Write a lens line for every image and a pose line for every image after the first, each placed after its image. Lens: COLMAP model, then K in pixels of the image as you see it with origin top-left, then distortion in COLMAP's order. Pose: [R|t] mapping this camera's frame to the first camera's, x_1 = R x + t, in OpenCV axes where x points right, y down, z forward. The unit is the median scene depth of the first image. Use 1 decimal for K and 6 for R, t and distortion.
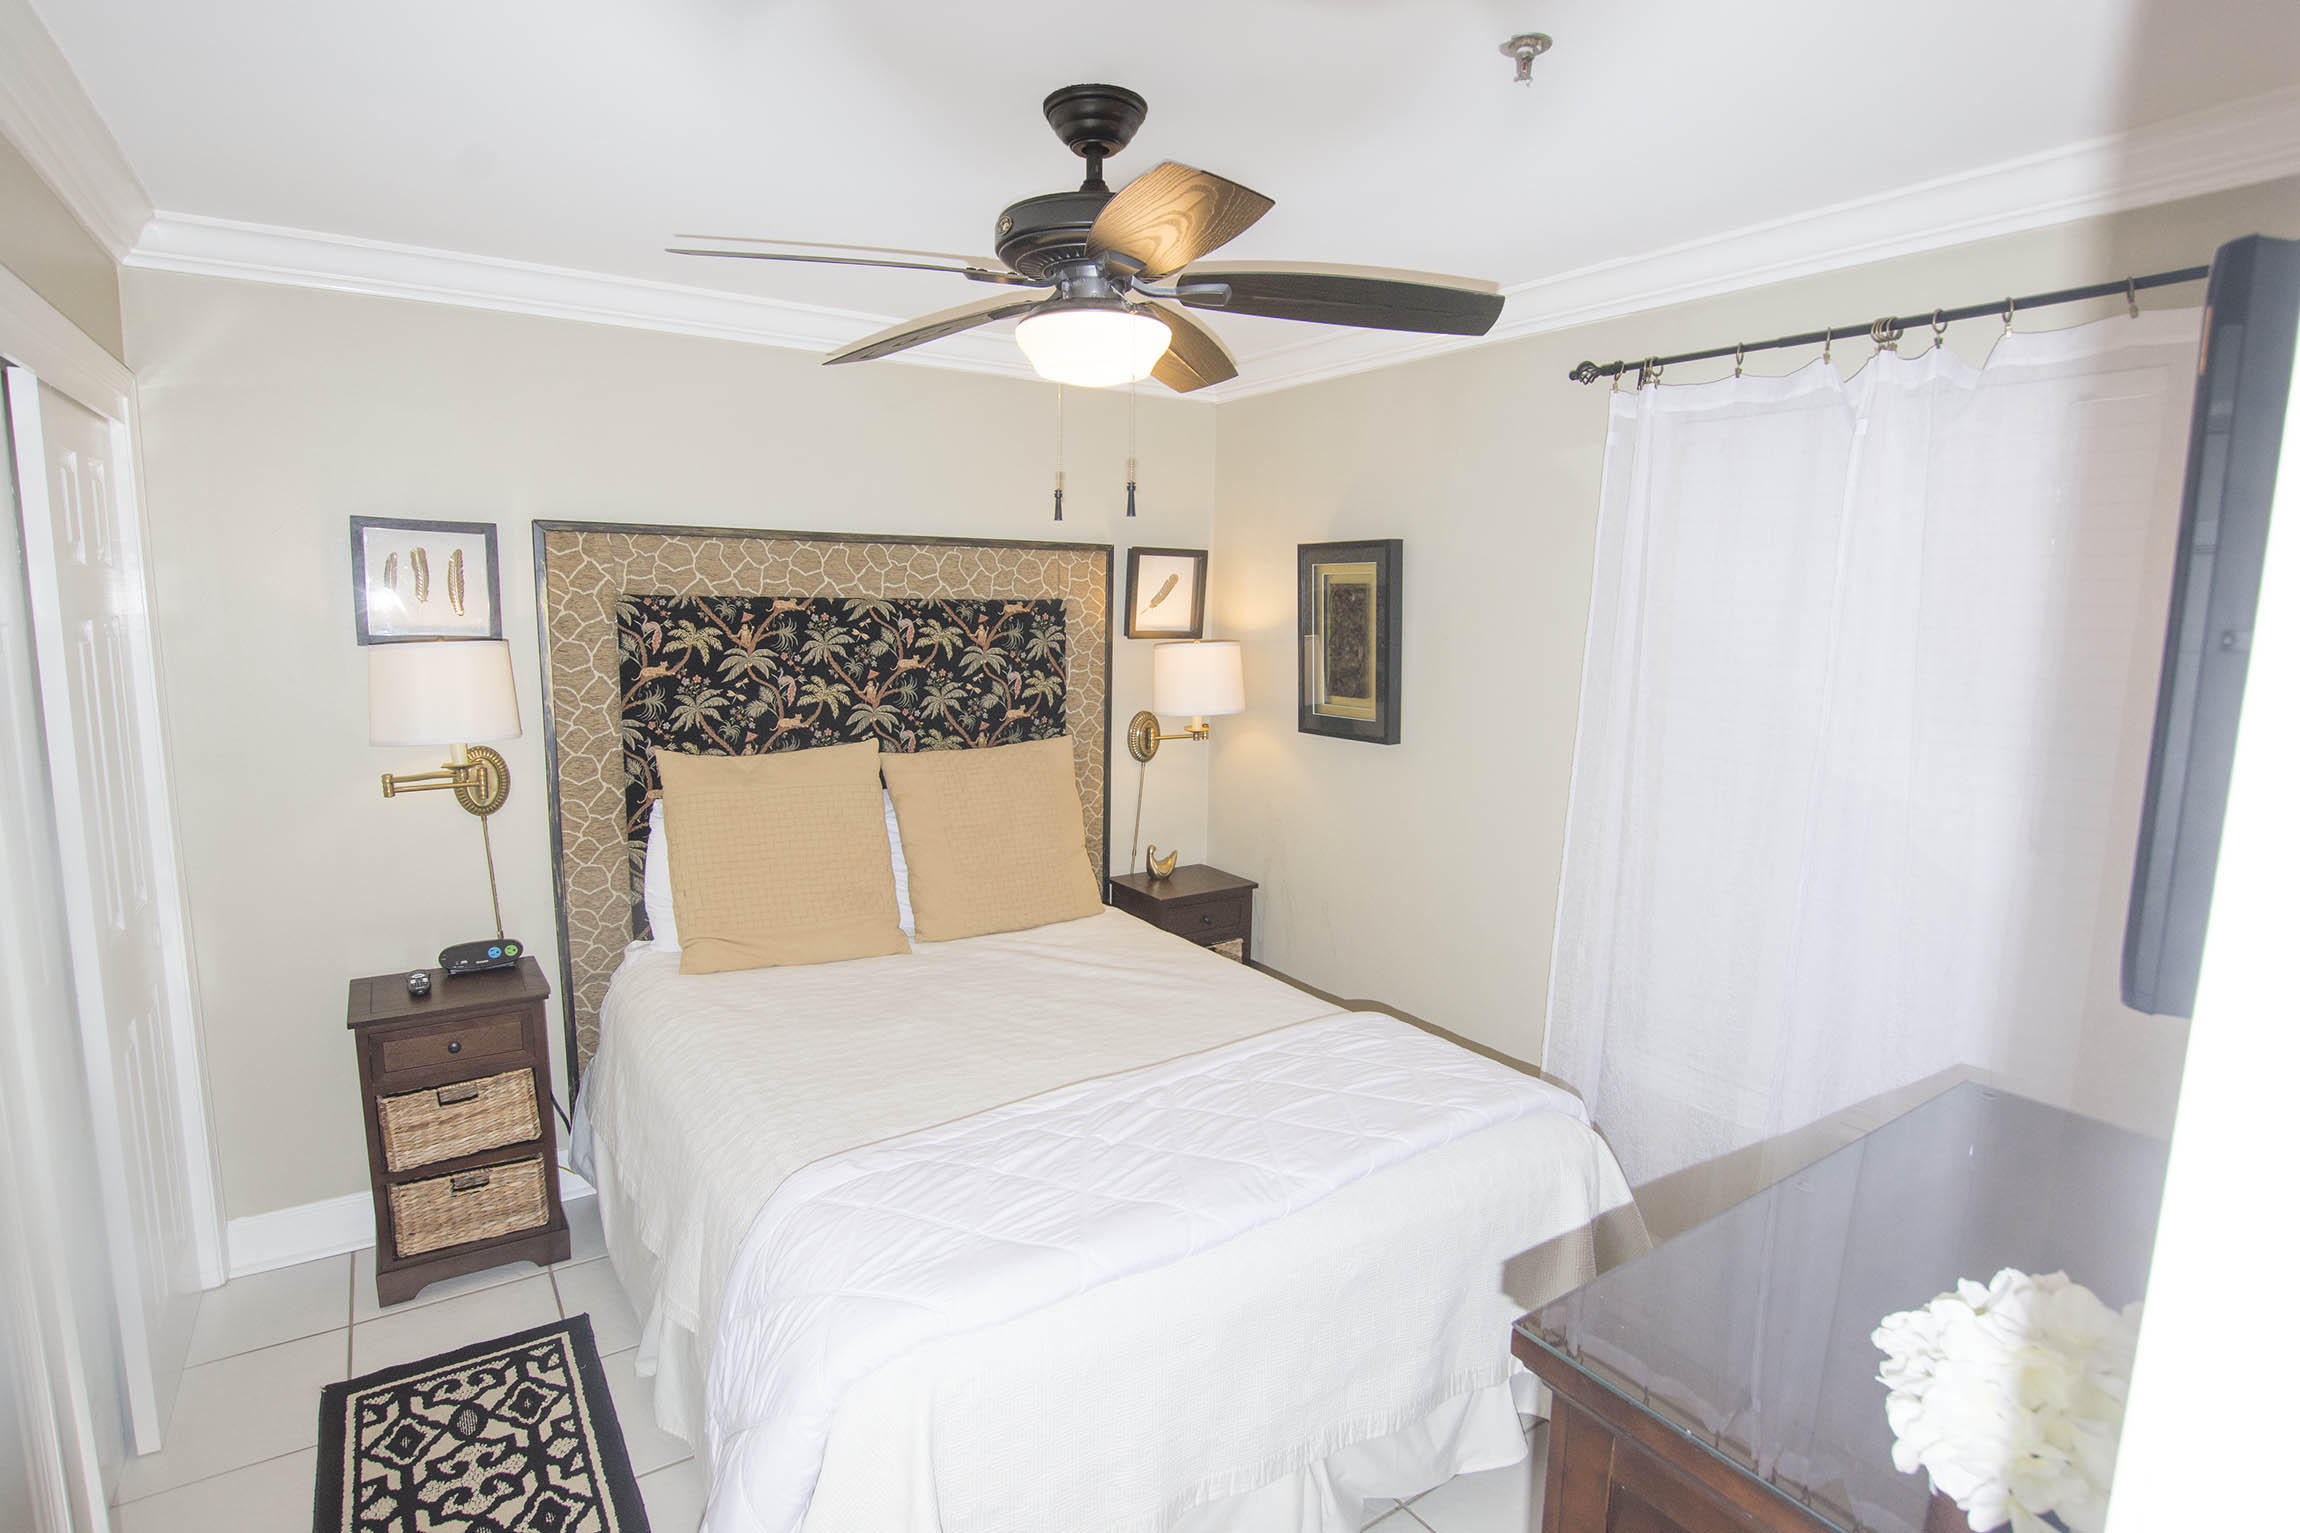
lens RADIAL K [[1151.4, 0, 1143.4], [0, 1151.4, 768.6], [0, 0, 1]] dist [-0.019977, 0.000875]
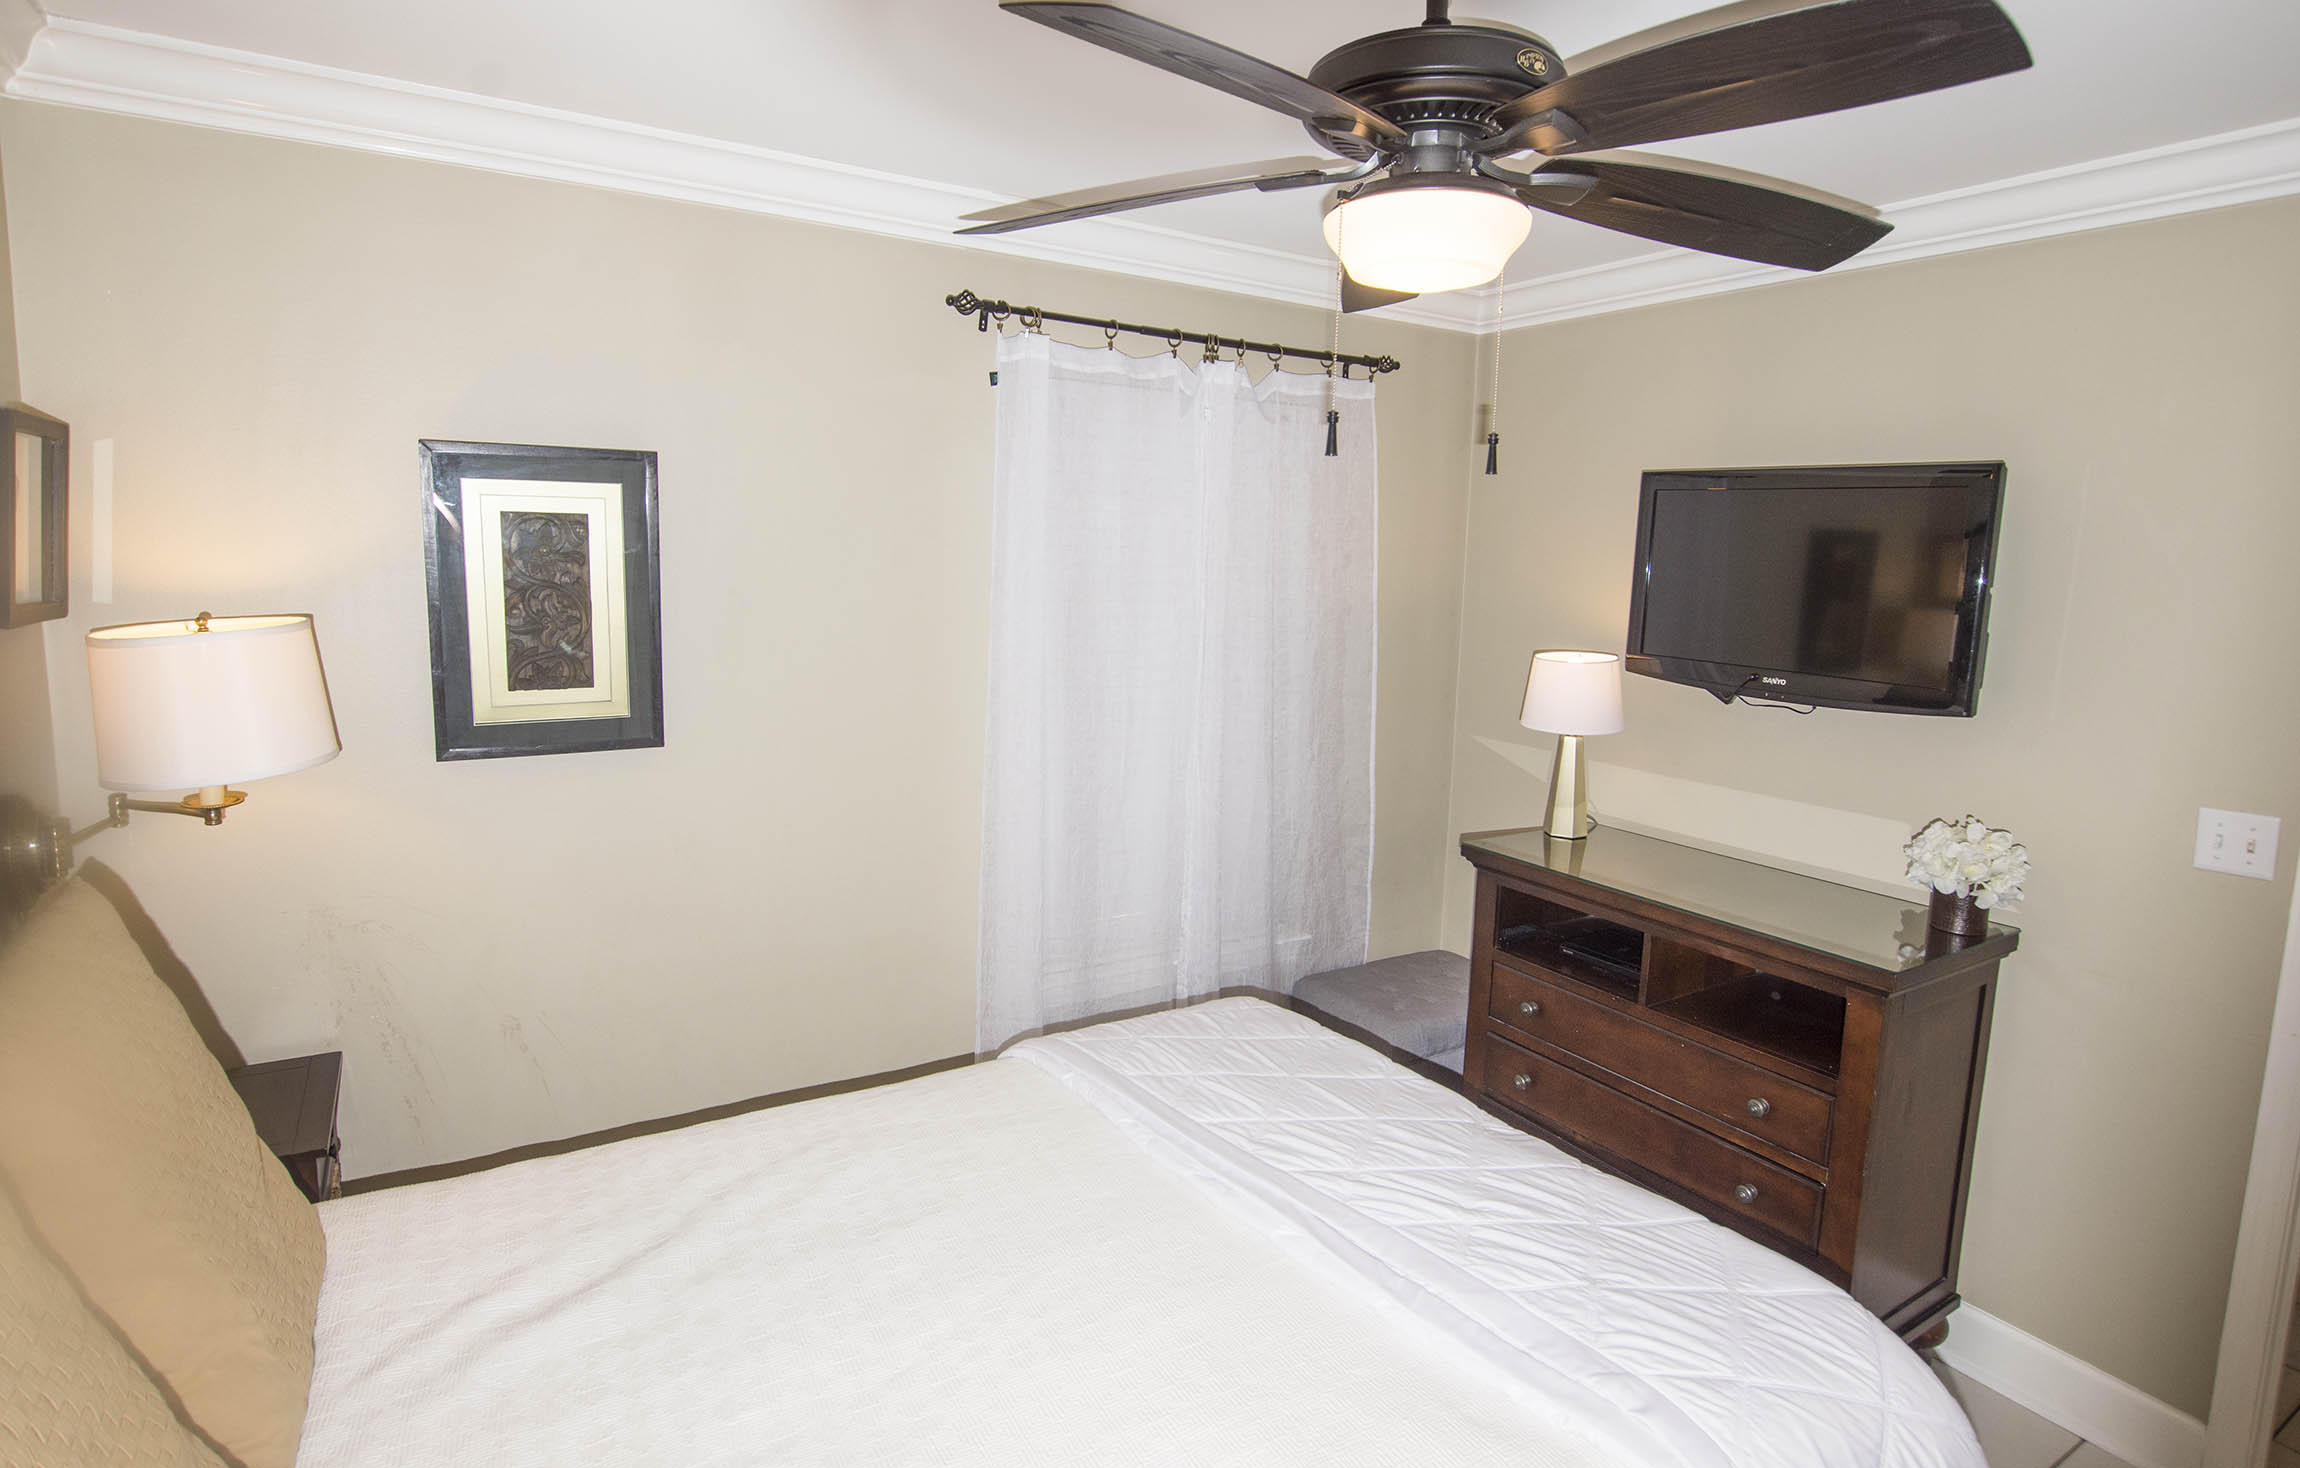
lens RADIAL K [[1220.3, 0, 1146.7], [0, 1220.3, 701.5], [0, 0, 1]] dist [-0.000920, -0.000062]
pose [[0.039767, -0.132696, 0.990359, -0.499919], [0.117468, 0.984891, 0.127246, -0.107377], [-0.992280, 0.111275, 0.054753, 0.663719]]
